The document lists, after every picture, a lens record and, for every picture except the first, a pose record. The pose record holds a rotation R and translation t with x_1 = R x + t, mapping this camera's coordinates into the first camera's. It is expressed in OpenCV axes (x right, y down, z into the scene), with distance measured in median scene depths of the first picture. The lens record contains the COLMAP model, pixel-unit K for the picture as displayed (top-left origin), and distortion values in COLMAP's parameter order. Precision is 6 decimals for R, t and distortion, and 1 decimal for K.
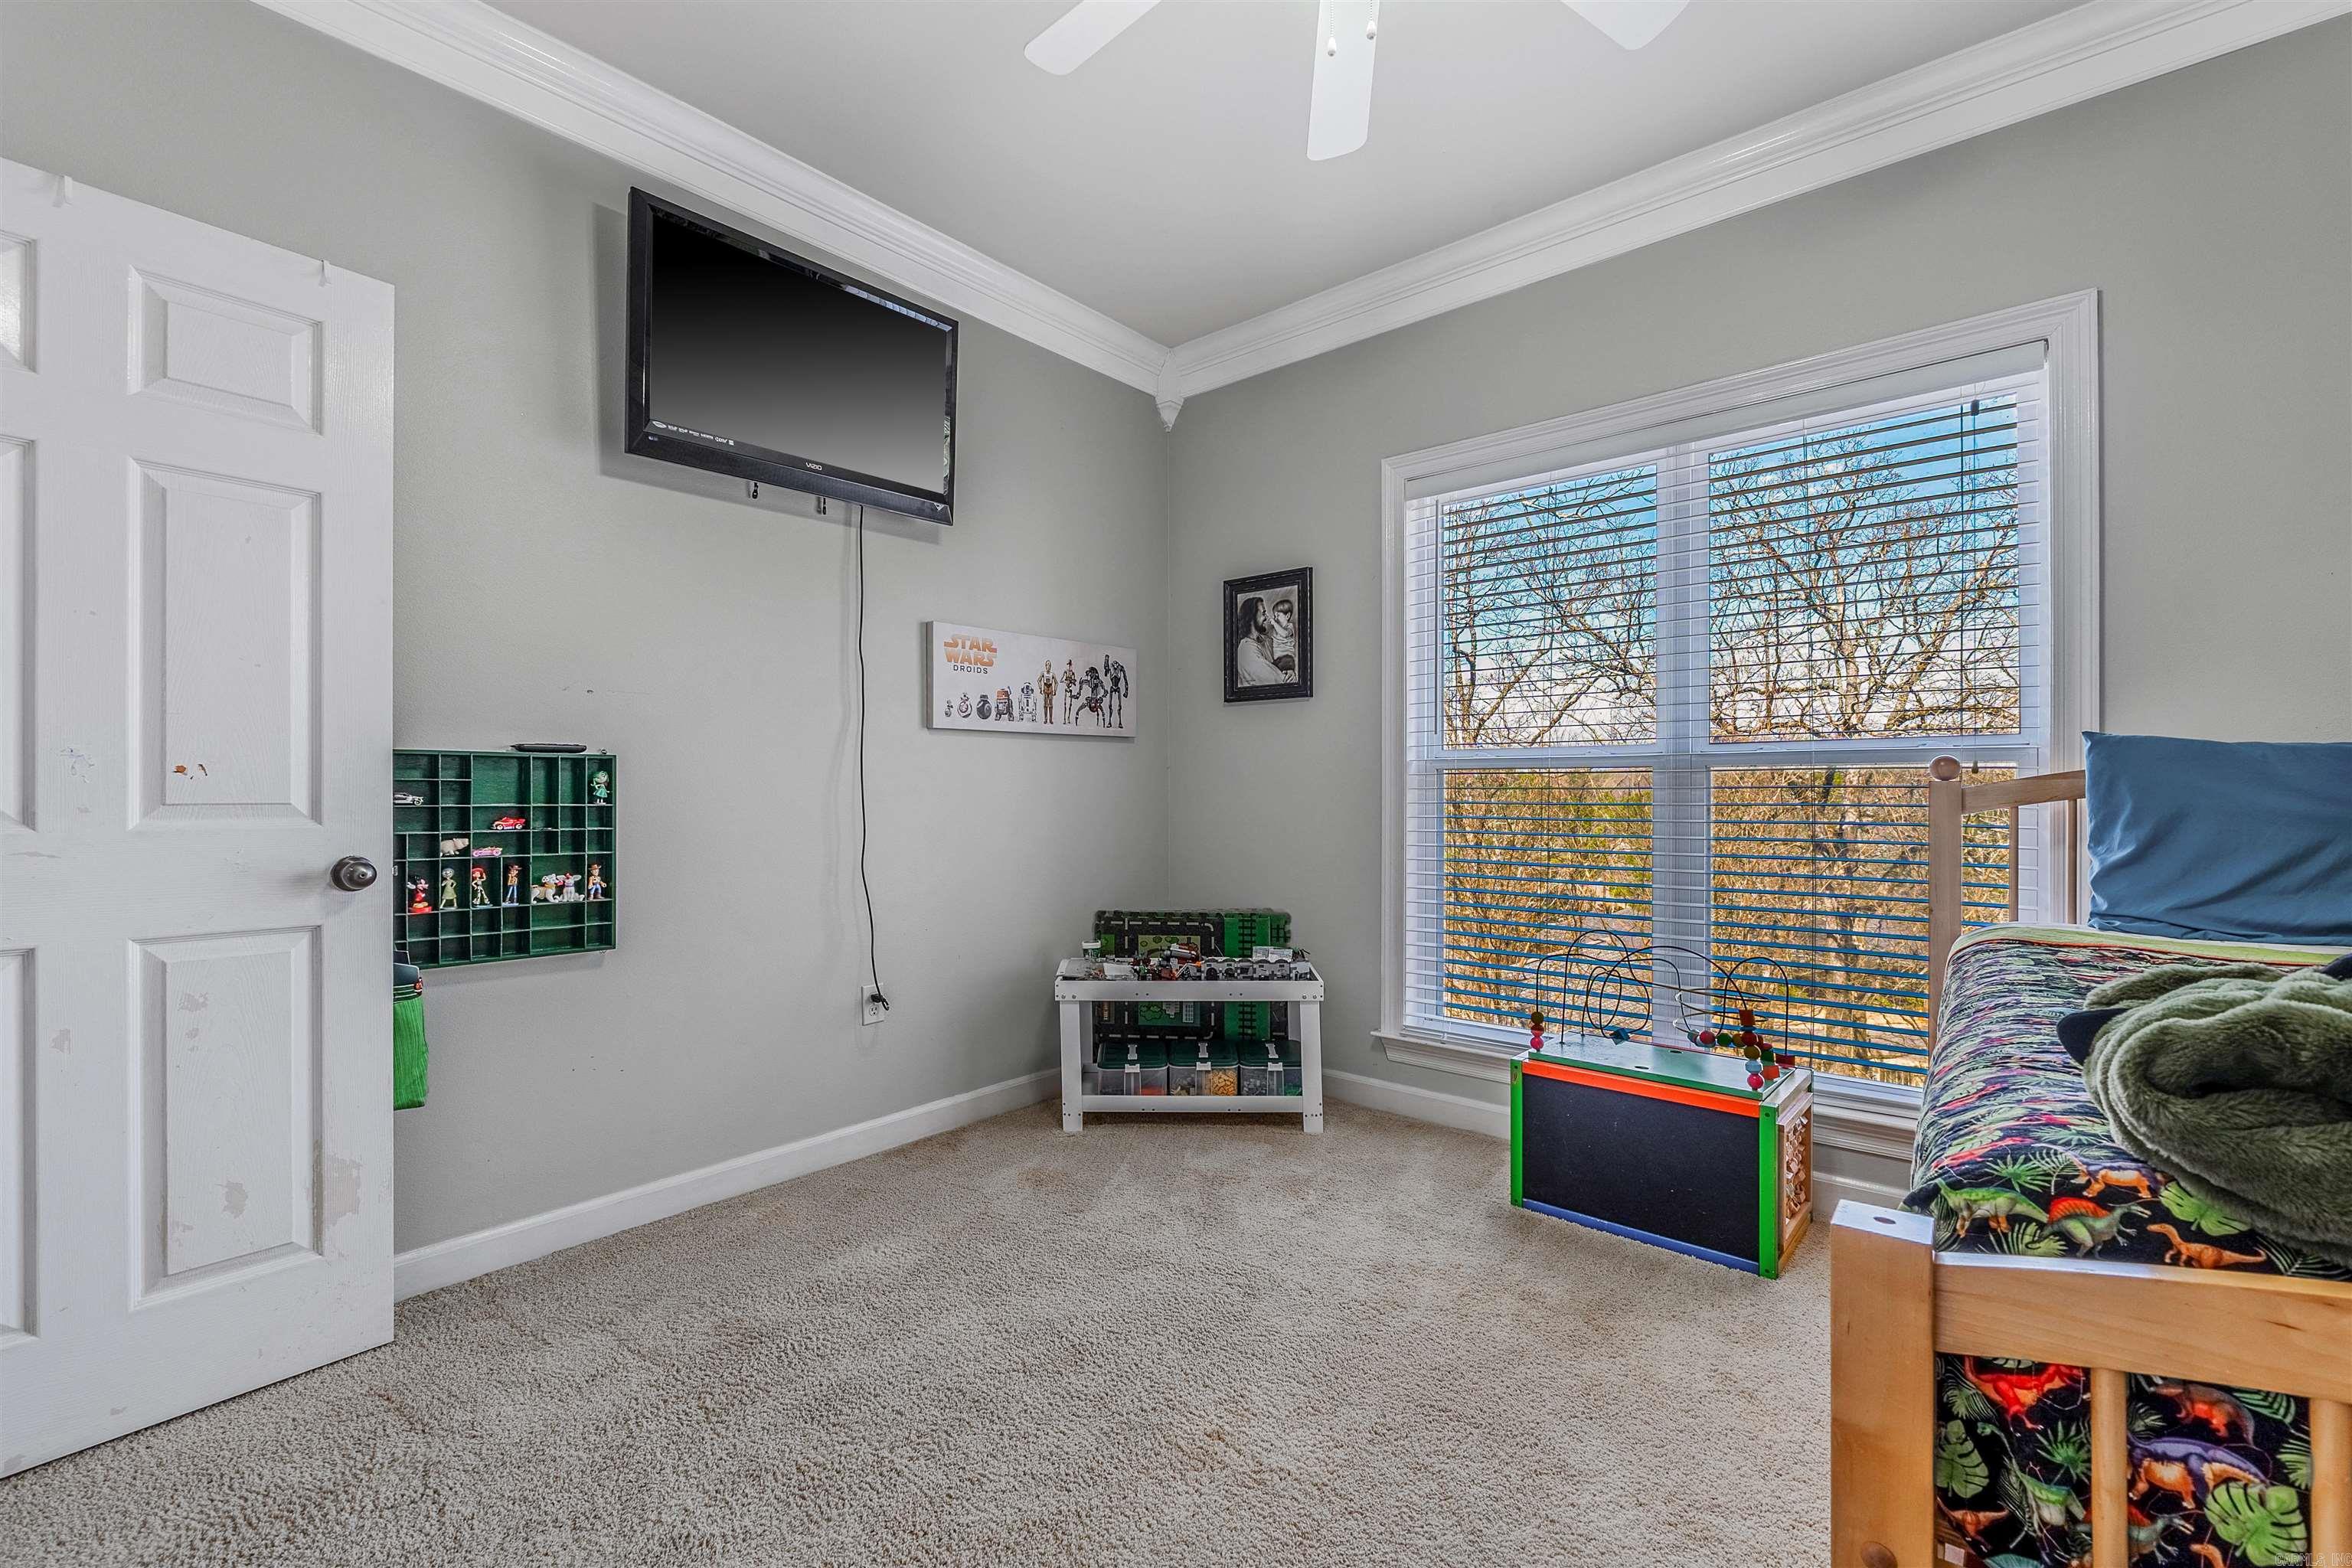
lens RADIAL K [[1026.2, 0, 1176.0], [0, 1026.2, 784.0], [0, 0, 1]] dist [0.001072, 0.000058]
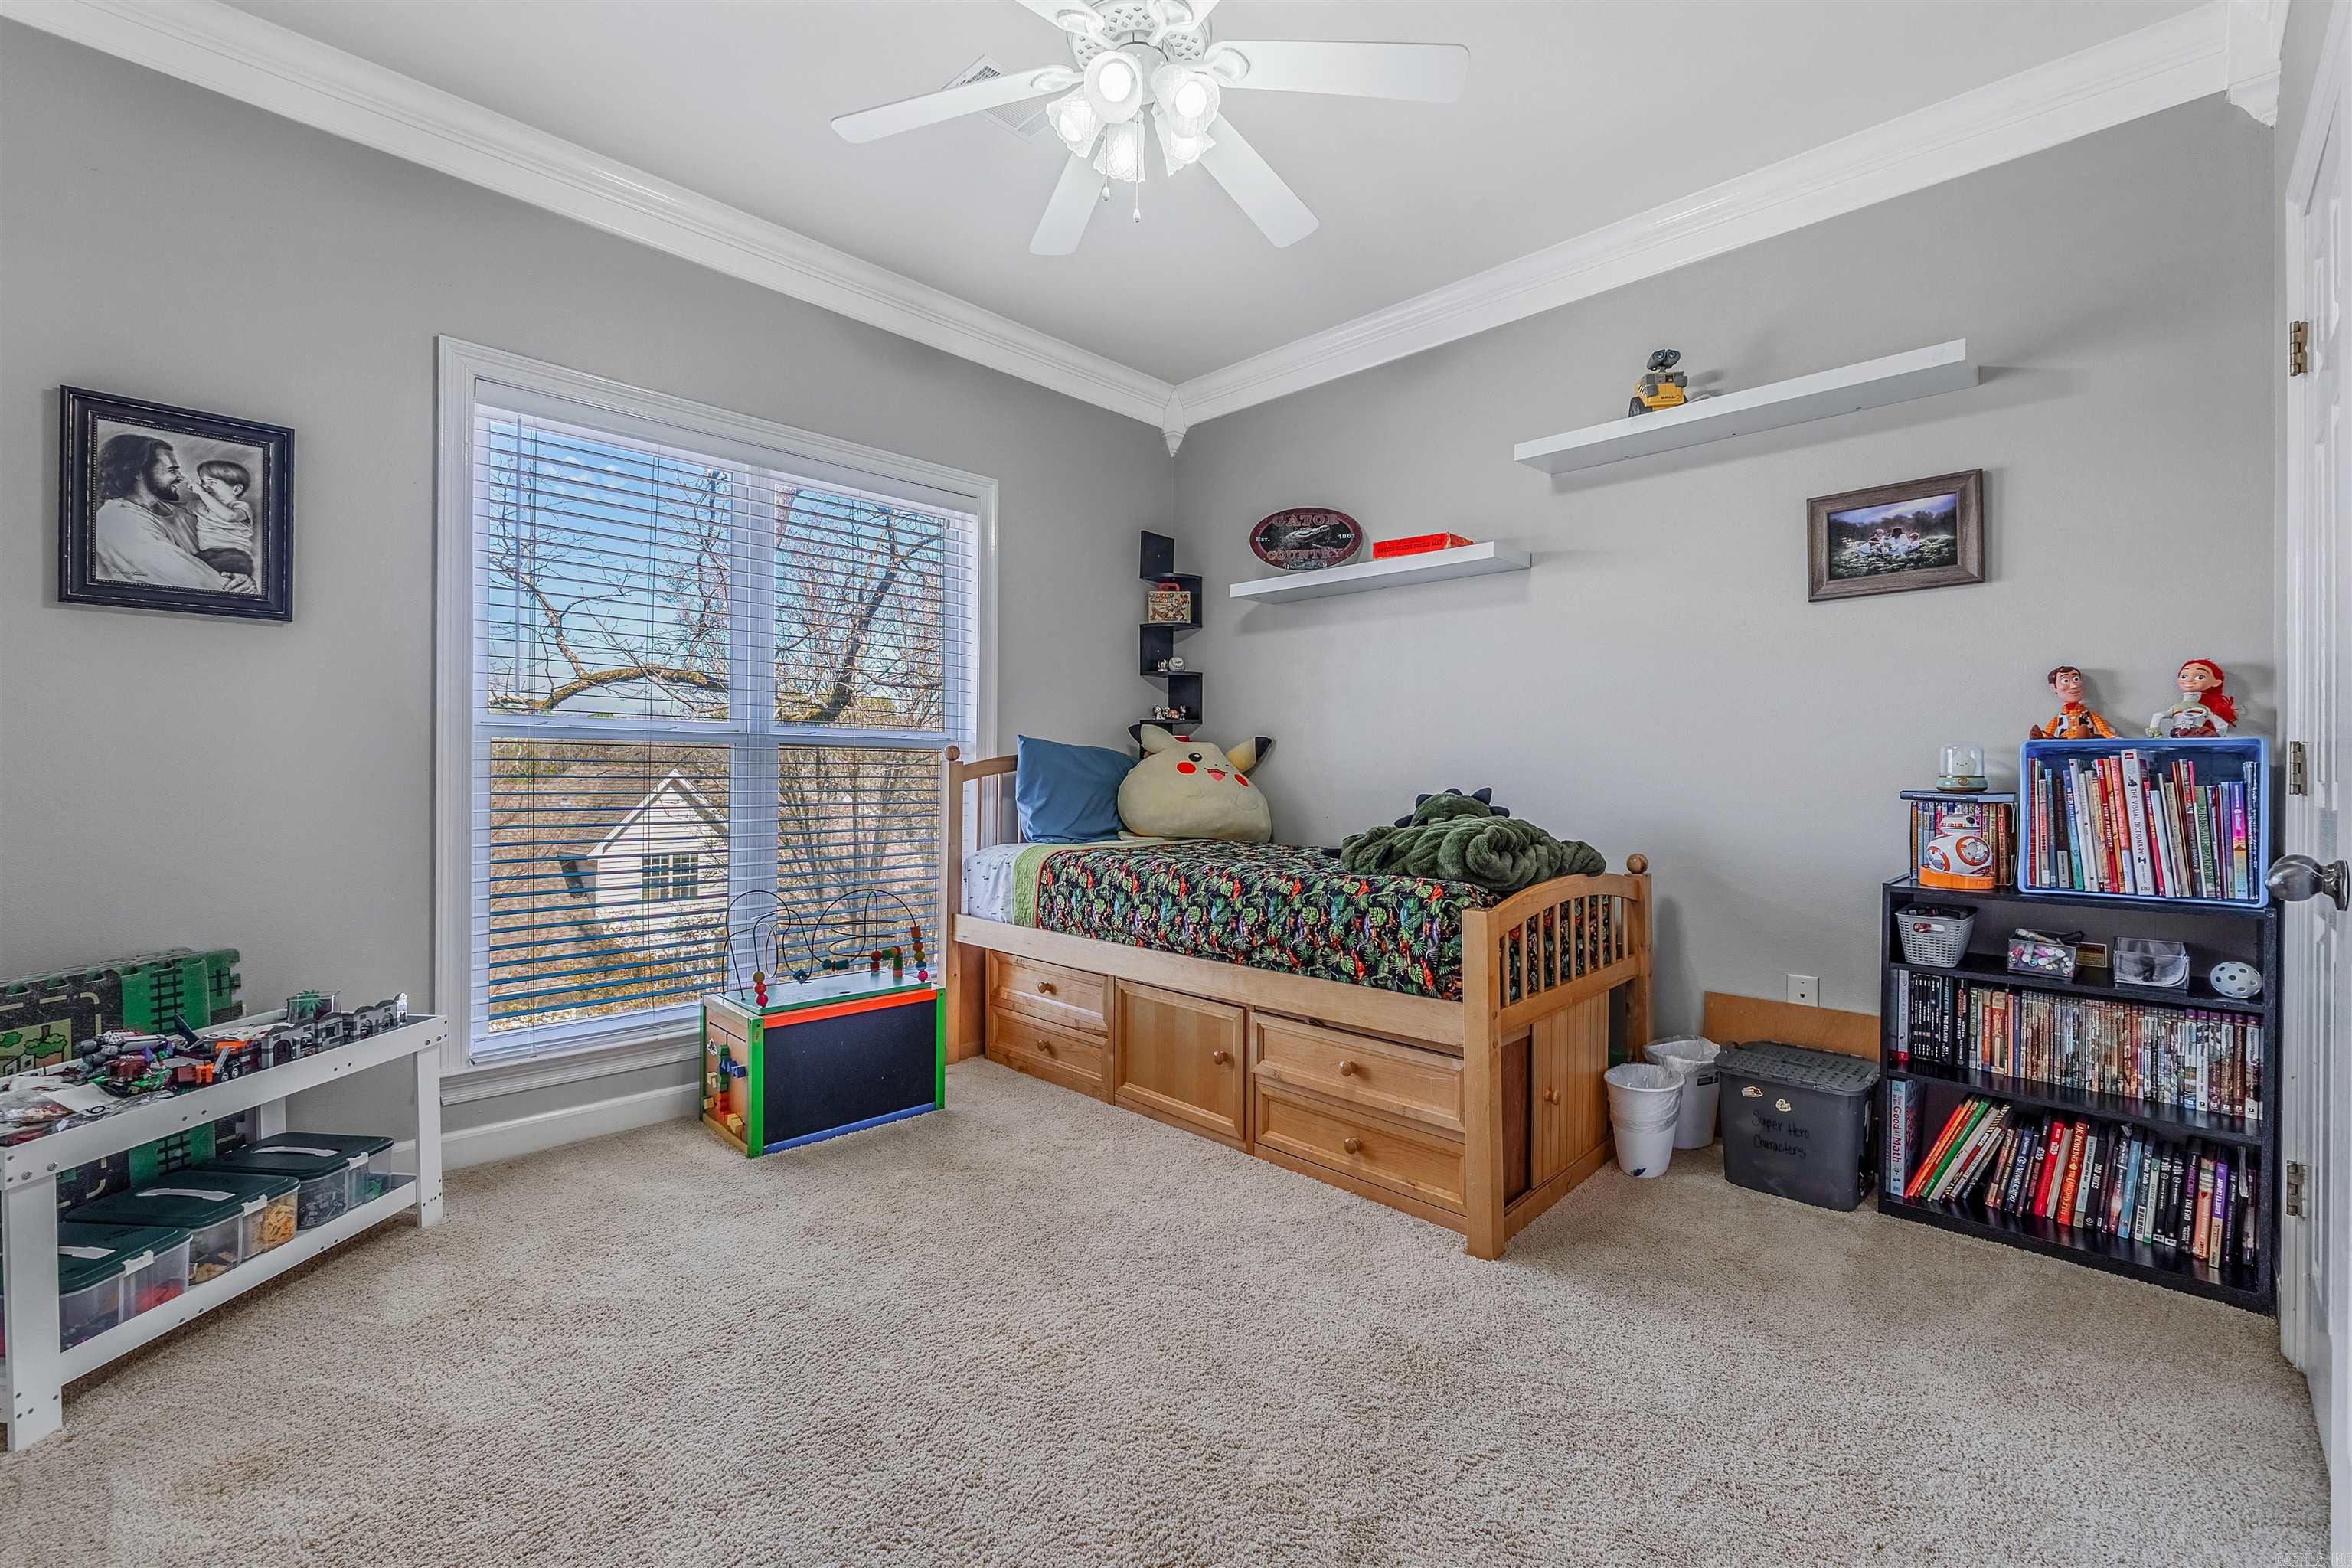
lens RADIAL K [[1005.1, 0, 1171.5], [0, 1005.1, 763.2], [0, 0, 1]] dist [0.000601, -0.000094]
pose [[0.052470, 0.012973, 0.998538, -0.531994], [-0.010359, 0.999869, -0.012446, 0.011580], [-0.998569, -0.009691, 0.052597, 0.408921]]
